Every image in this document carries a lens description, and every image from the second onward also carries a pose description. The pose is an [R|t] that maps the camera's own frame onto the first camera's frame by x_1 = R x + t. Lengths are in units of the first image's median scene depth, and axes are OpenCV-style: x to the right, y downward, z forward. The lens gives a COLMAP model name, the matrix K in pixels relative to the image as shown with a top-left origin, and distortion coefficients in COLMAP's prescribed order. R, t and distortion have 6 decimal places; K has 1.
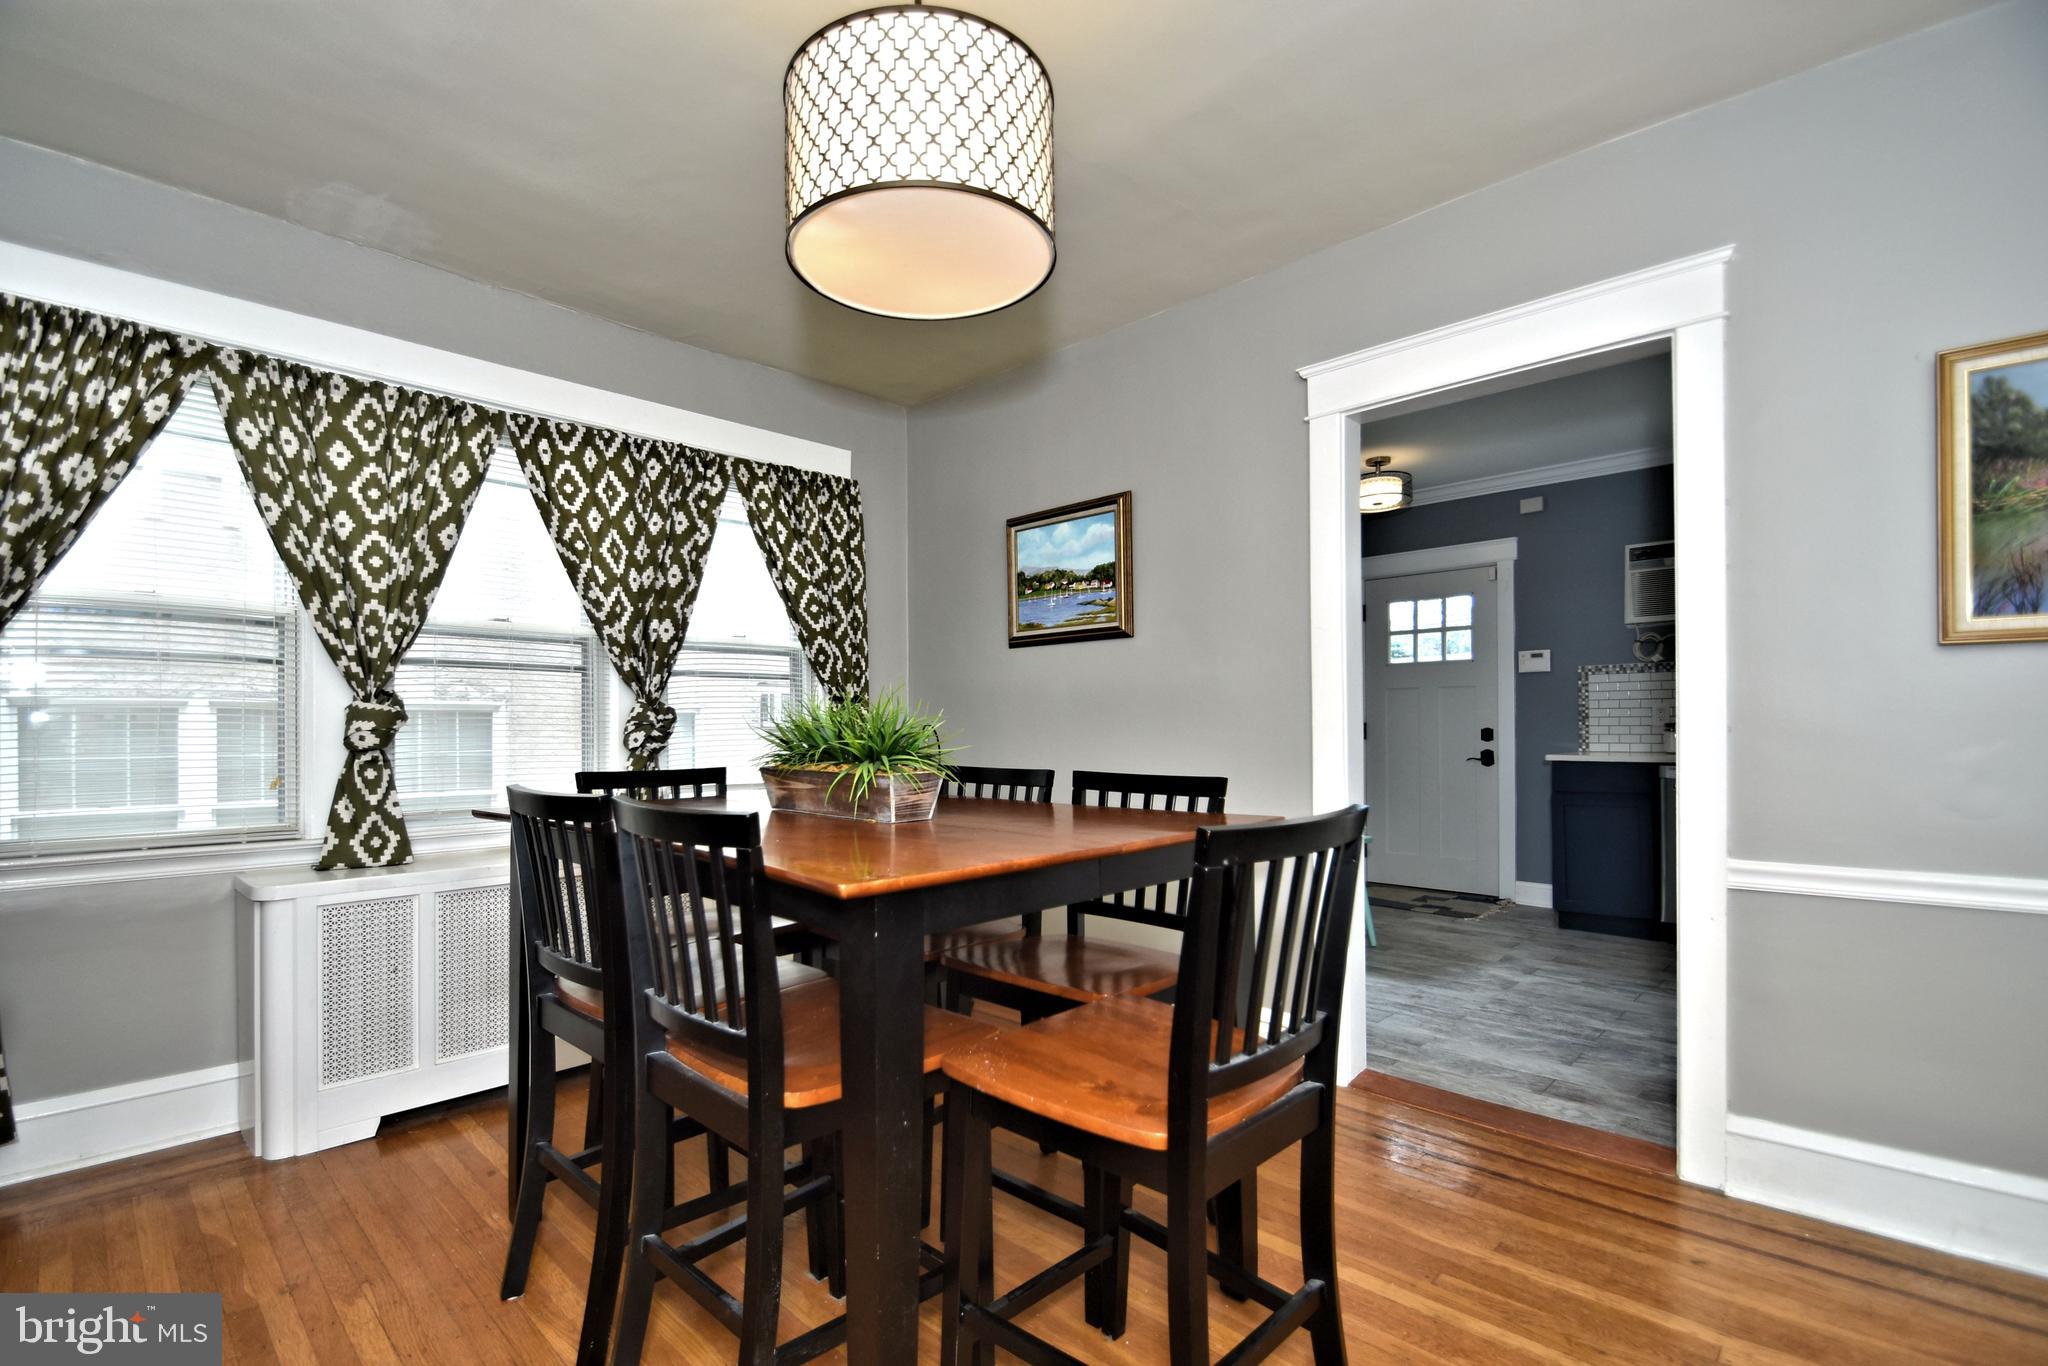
lens RADIAL K [[904.1, 0, 995.7], [0, 904.1, 726.9], [0, 0, 1]] dist [0.007579, -0.013269]
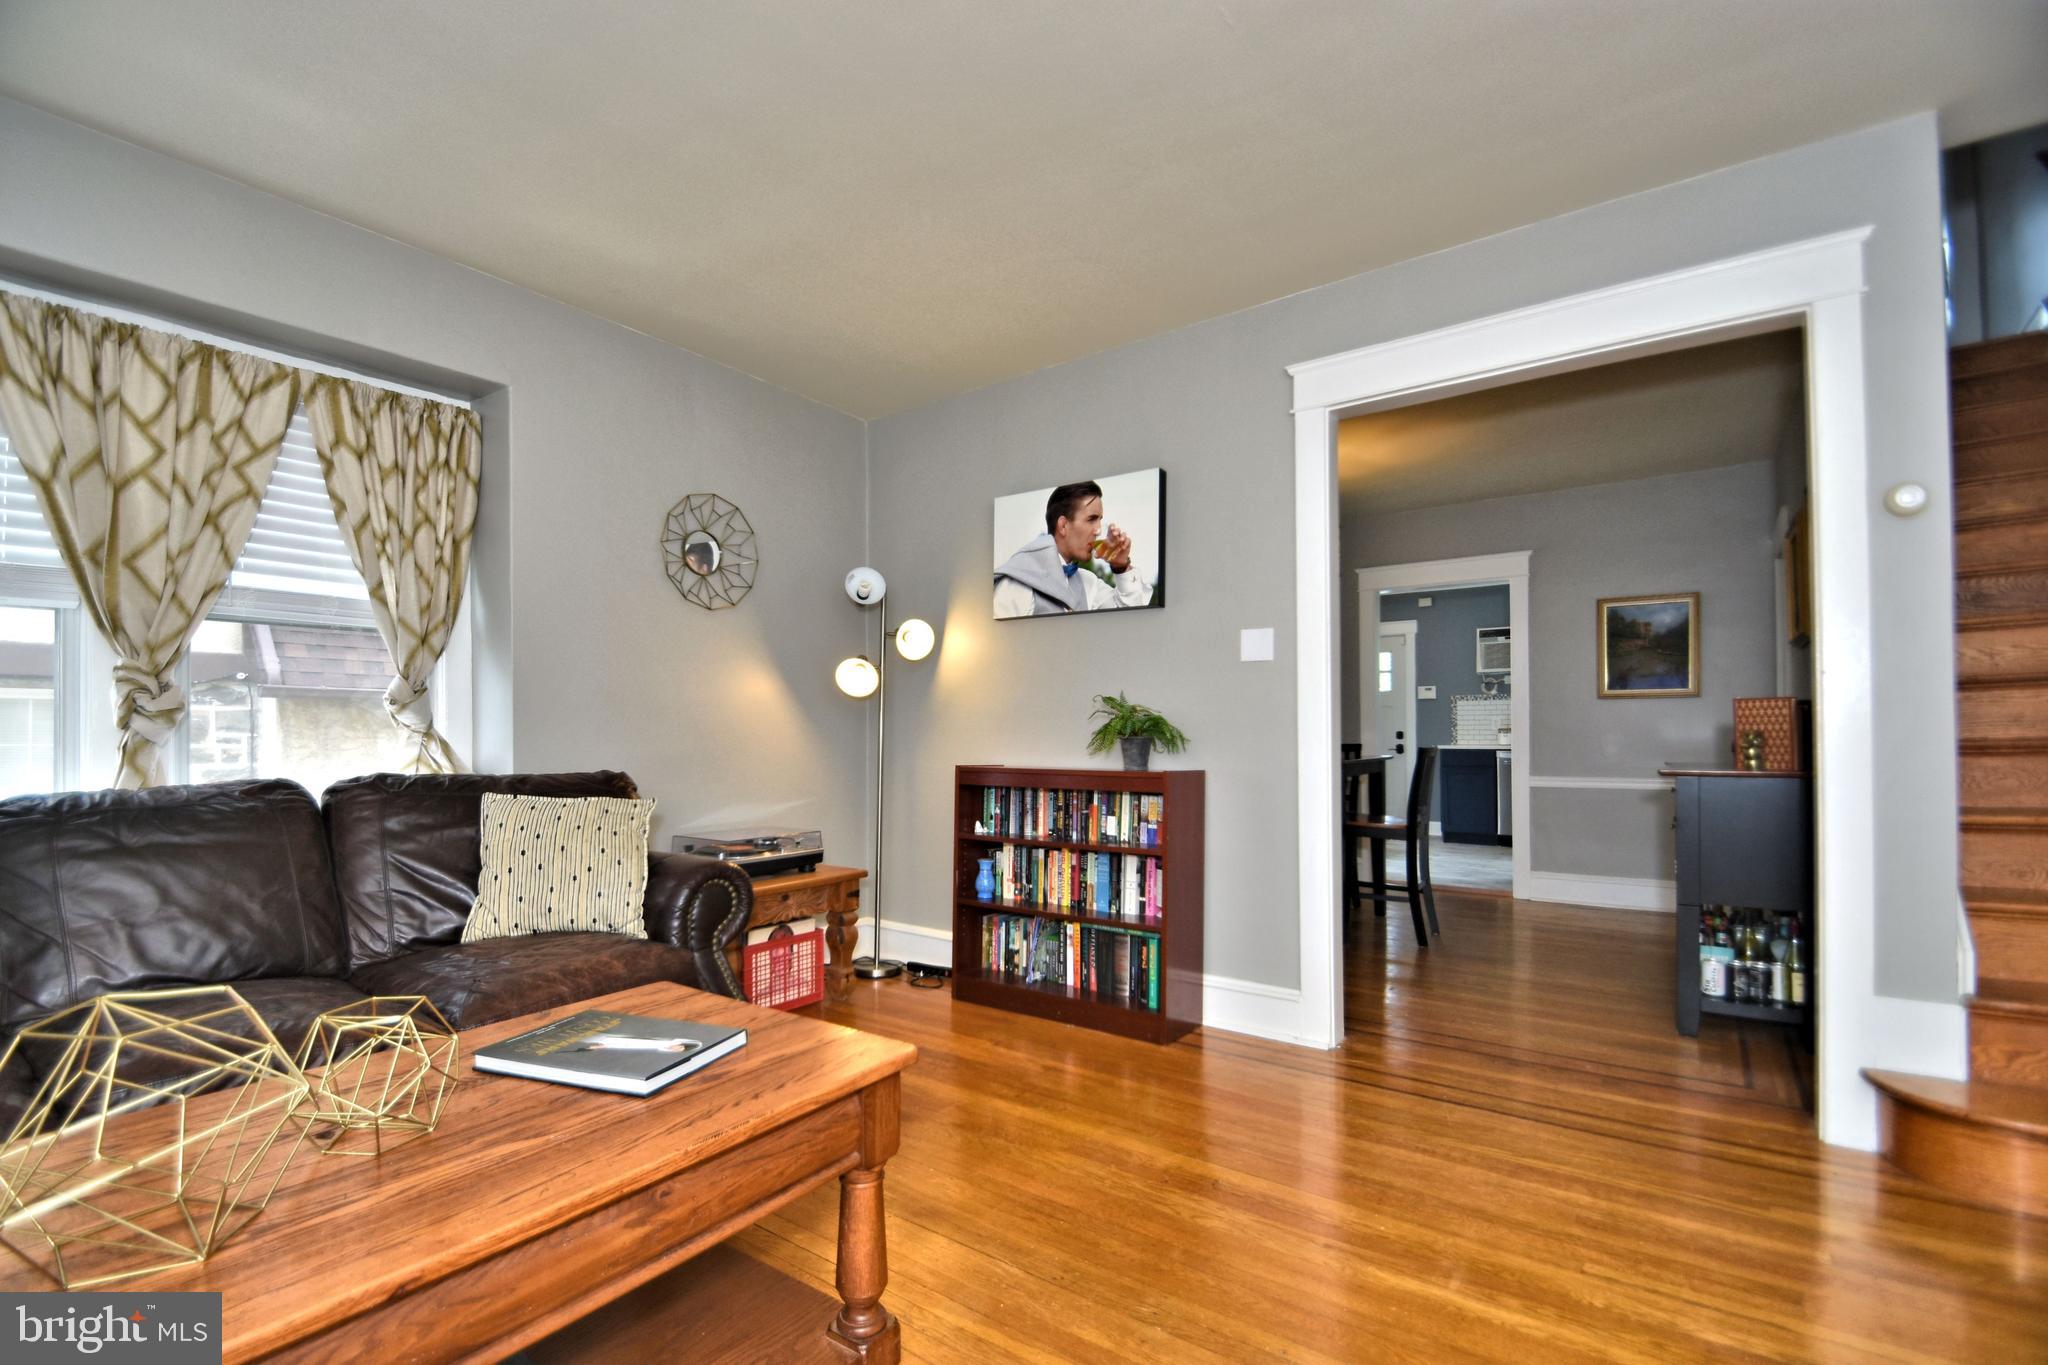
lens RADIAL K [[904.1, 0, 988.0], [0, 904.1, 723.6], [0, 0, 1]] dist [0.007579, -0.013269]
pose [[0.989914, 0.007301, 0.141484, -0.475032], [-0.005628, 0.999909, -0.012222, 0.012202], [-0.141560, 0.011303, 0.989865, -0.586004]]
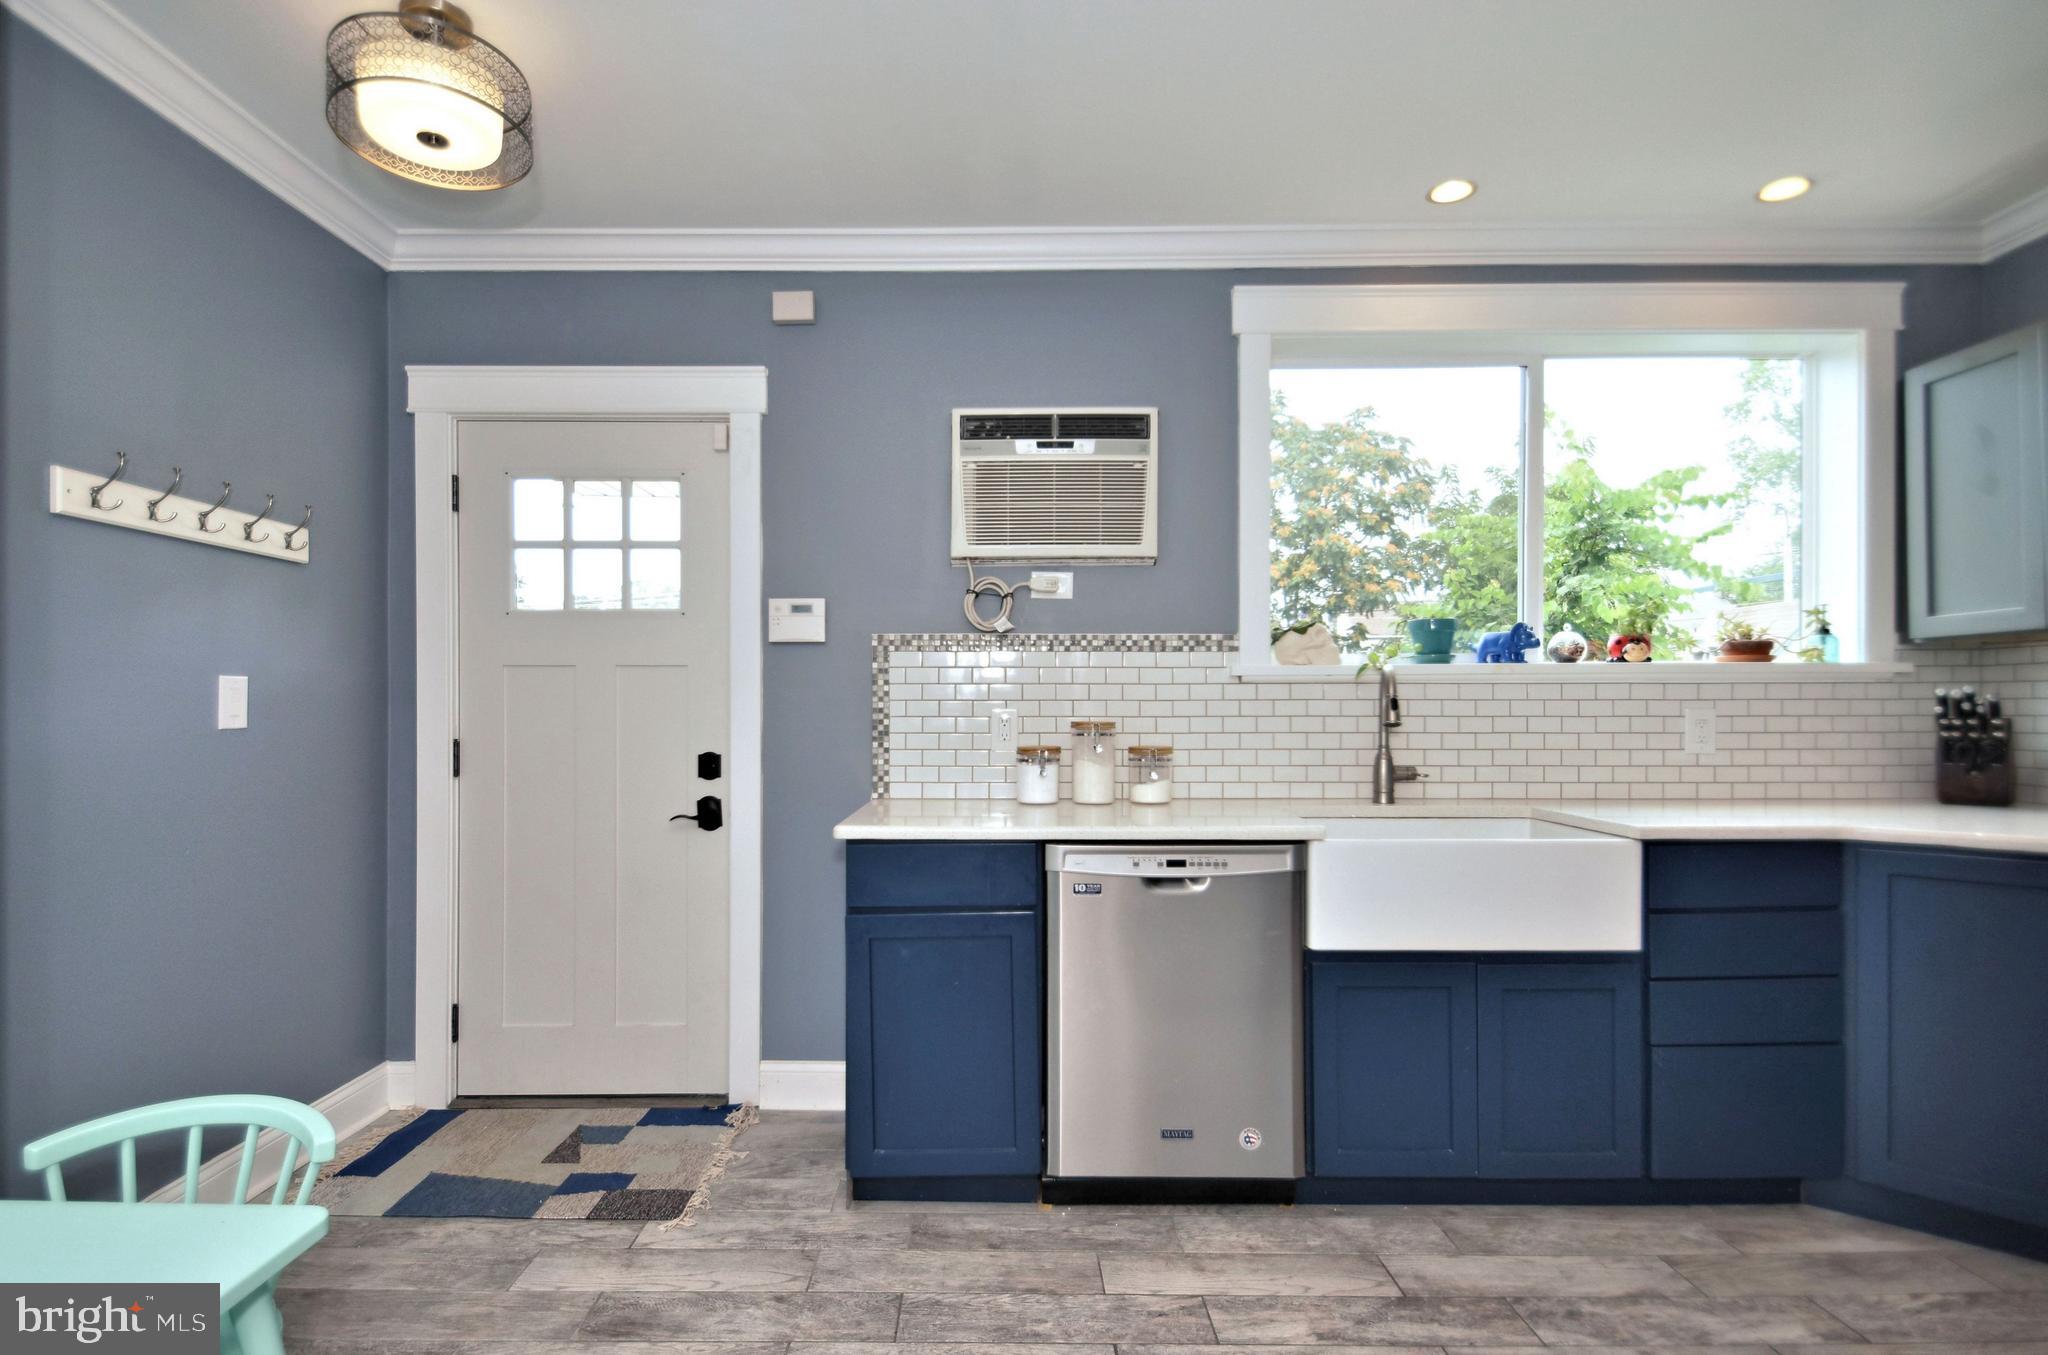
lens RADIAL K [[991.2, 0, 1012.9], [0, 991.2, 694.5], [0, 0, 1]] dist [-0.005662, -0.007808]
pose [[0.694637, 0.008124, 0.719314, 0.283125], [-0.000319, 0.999940, -0.010985, -0.025360], [-0.719360, 0.007401, 0.694598, 0.531008]]
